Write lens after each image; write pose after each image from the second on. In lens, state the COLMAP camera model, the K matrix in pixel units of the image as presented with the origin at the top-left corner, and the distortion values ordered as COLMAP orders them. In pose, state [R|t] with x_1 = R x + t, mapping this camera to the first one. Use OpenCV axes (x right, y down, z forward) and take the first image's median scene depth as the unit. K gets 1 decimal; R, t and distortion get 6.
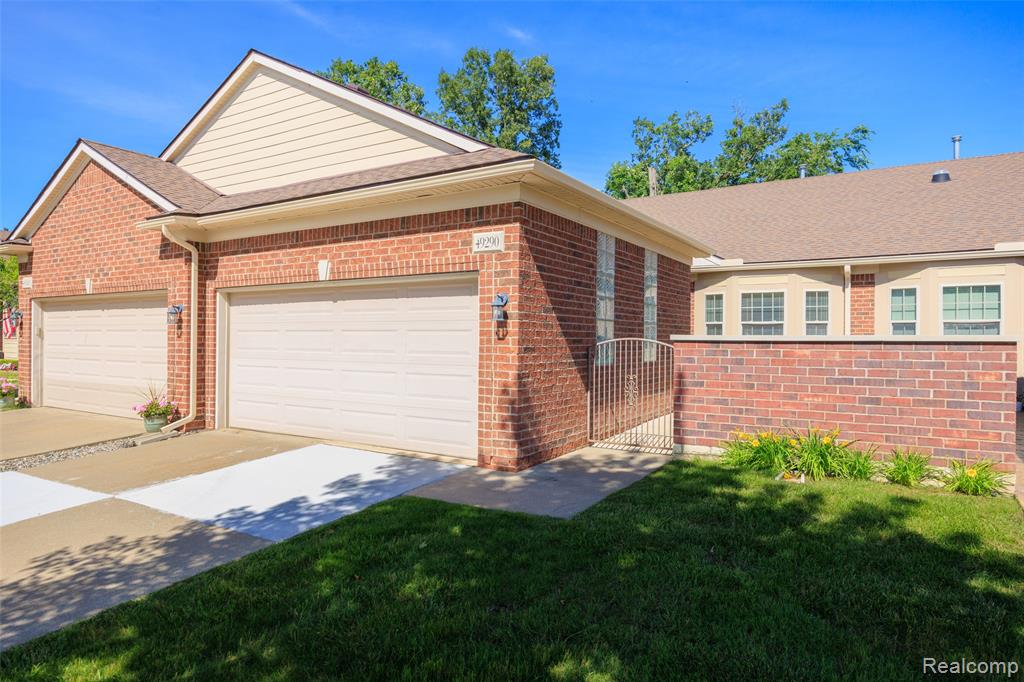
lens RADIAL K [[633.6, 0, 511.4], [0, 633.6, 339.3], [0, 0, 1]] dist [-0.010234, -0.002060]
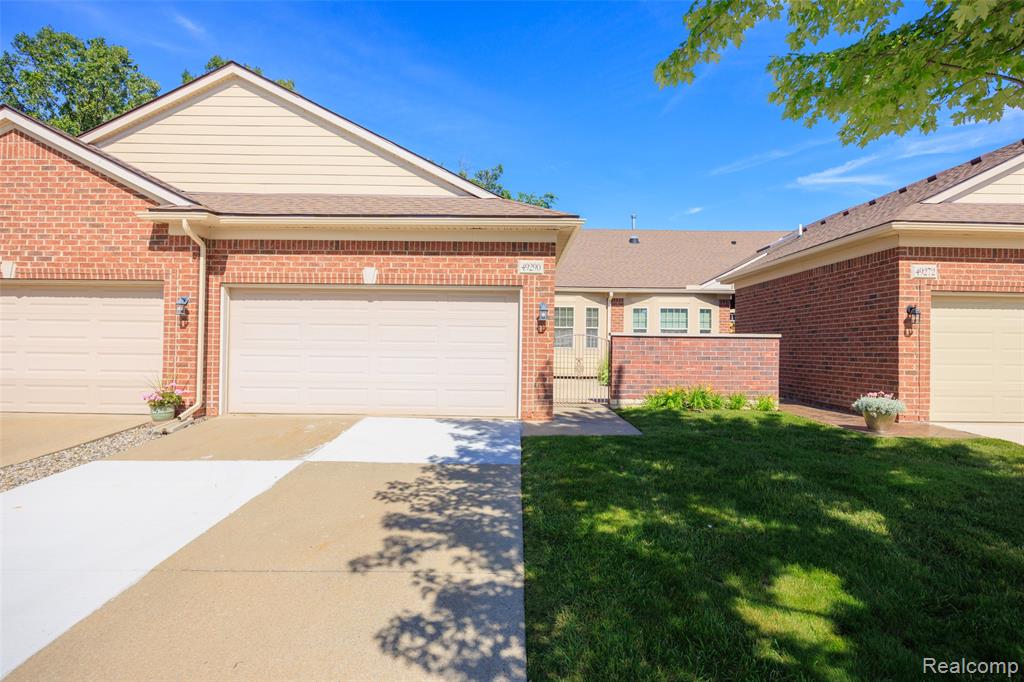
lens RADIAL K [[548.4, 0, 513.5], [0, 548.4, 339.9], [0, 0, 1]] dist [-0.007481, 0.000976]
pose [[0.846307, 0.009629, 0.532608, -0.609470], [-0.006747, 0.999950, -0.007357, 0.021093], [-0.532652, 0.002633, 0.846330, -0.047713]]
